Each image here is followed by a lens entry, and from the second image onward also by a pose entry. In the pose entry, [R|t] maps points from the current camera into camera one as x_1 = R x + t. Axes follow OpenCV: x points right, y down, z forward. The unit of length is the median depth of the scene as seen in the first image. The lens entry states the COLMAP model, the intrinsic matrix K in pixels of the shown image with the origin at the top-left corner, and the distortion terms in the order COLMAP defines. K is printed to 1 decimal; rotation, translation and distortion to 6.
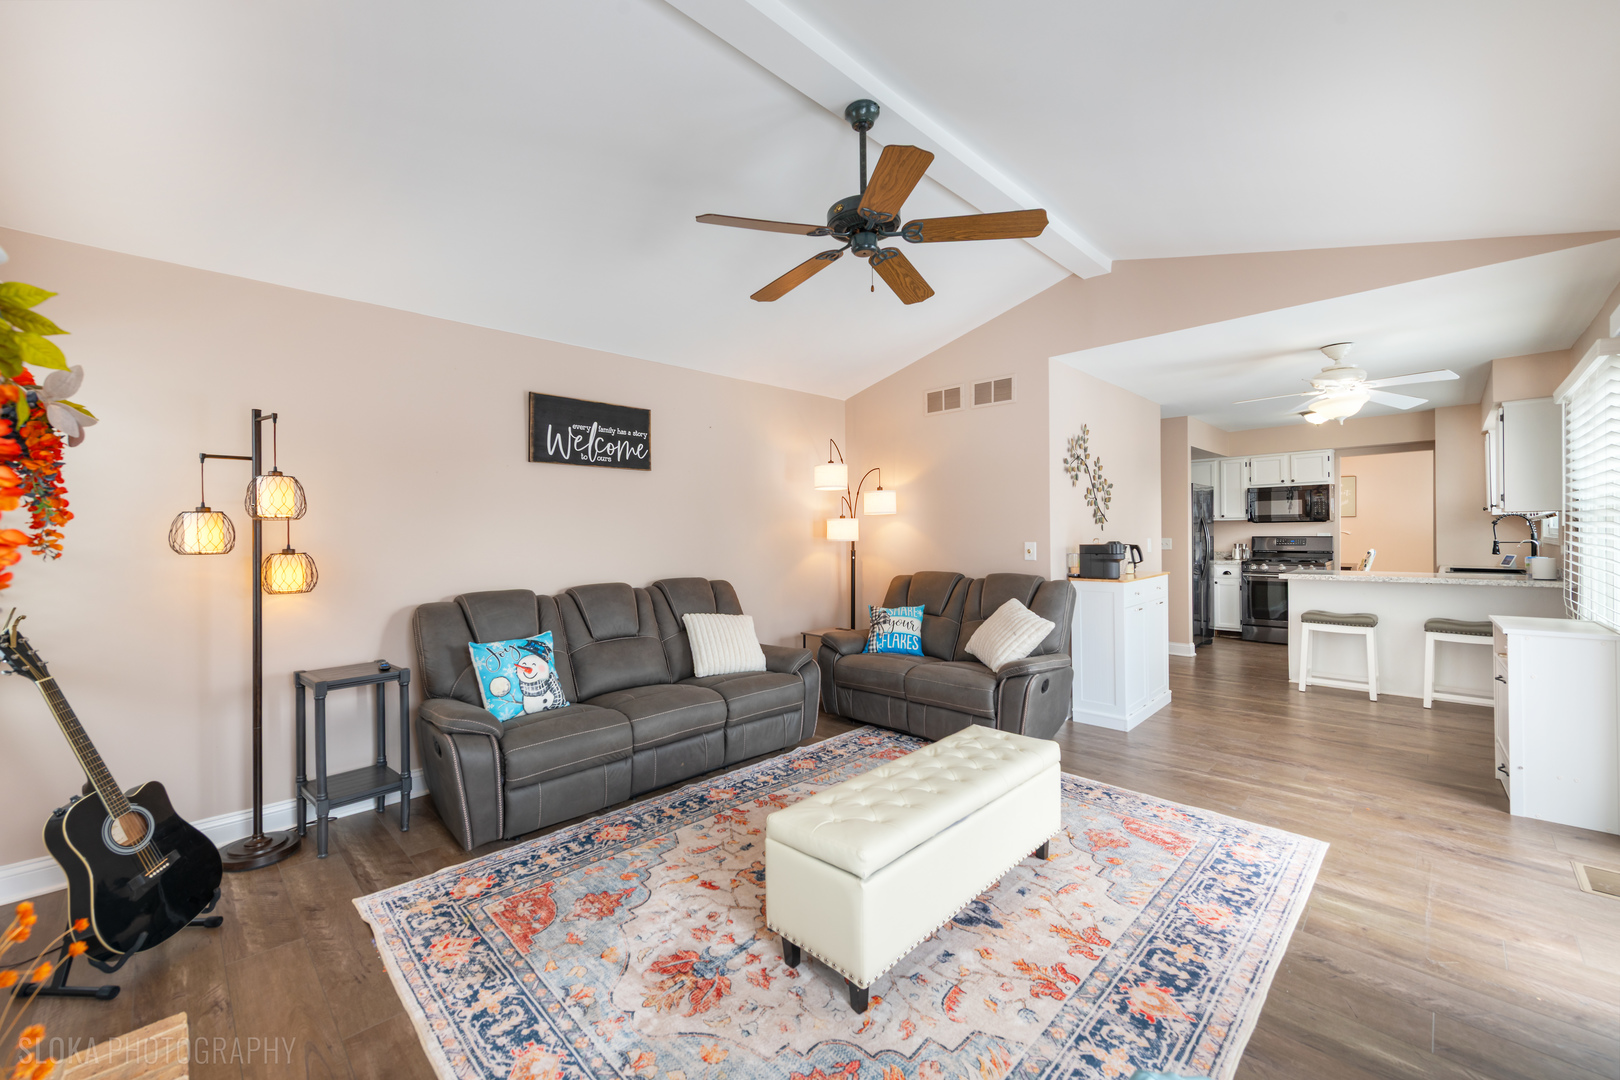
lens RADIAL K [[634.1, 0, 799.1], [0, 634.1, 539.2], [0, 0, 1]] dist [0.009866, -0.002000]
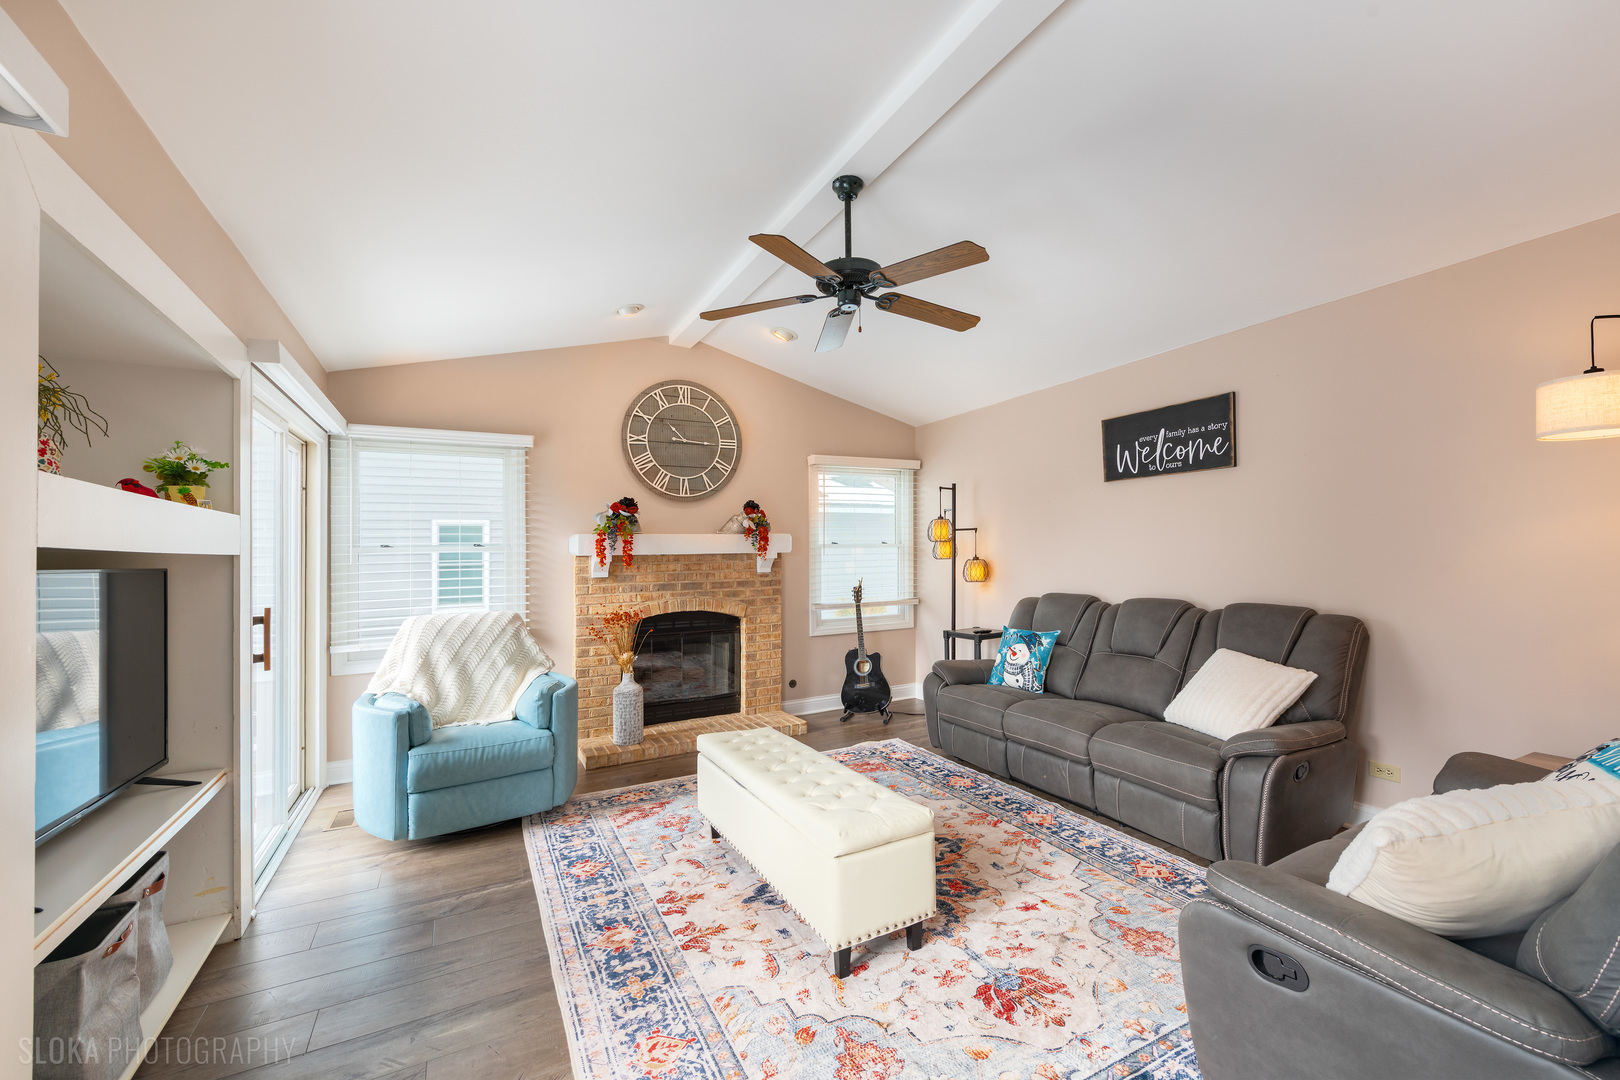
lens RADIAL K [[624.6, 0, 819.6], [0, 624.6, 544.8], [0, 0, 1]] dist [-0.001704, -0.000064]
pose [[-0.251303, 0.002489, -0.967905, 0.945683], [0.009394, 0.999956, 0.000132, -0.020928], [0.967863, -0.009059, -0.251315, 0.983875]]
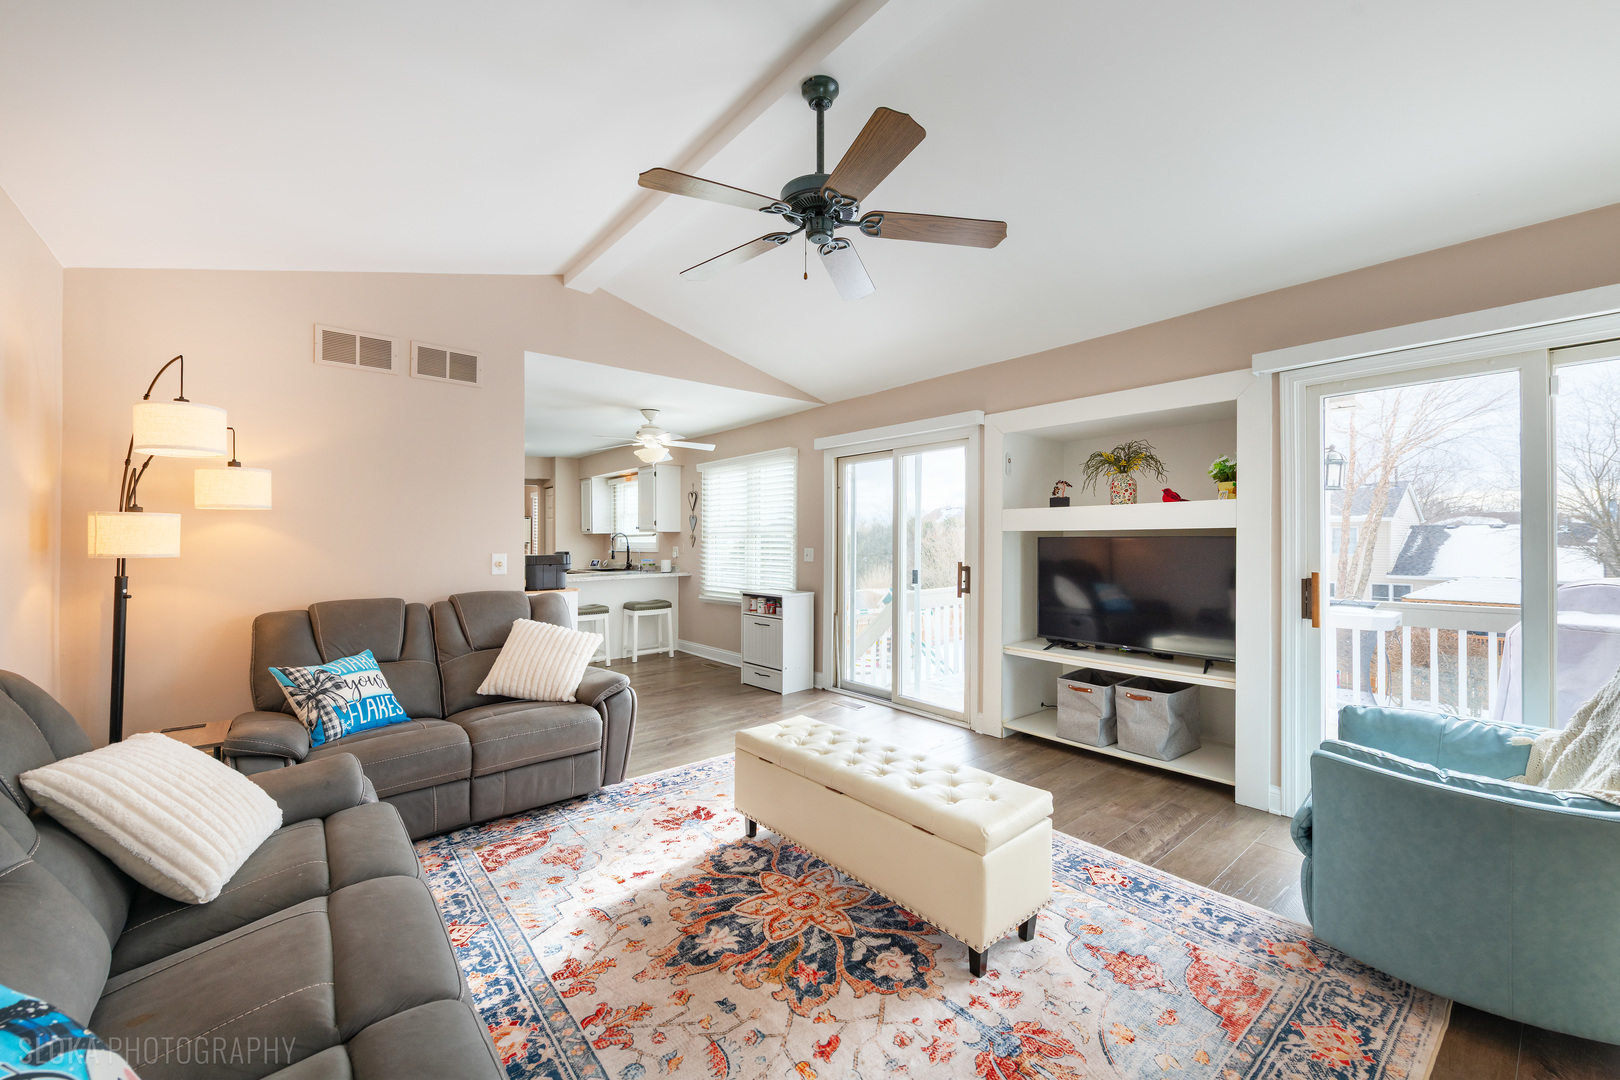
lens RADIAL K [[634.1, 0, 774.3], [0, 634.1, 536.4], [0, 0, 1]] dist [0.009866, -0.002000]
pose [[0.101739, 0.016610, 0.994672, -0.661625], [0.017729, 0.999672, -0.018507, 0.006551], [-0.994653, 0.019517, 0.101411, 0.773065]]
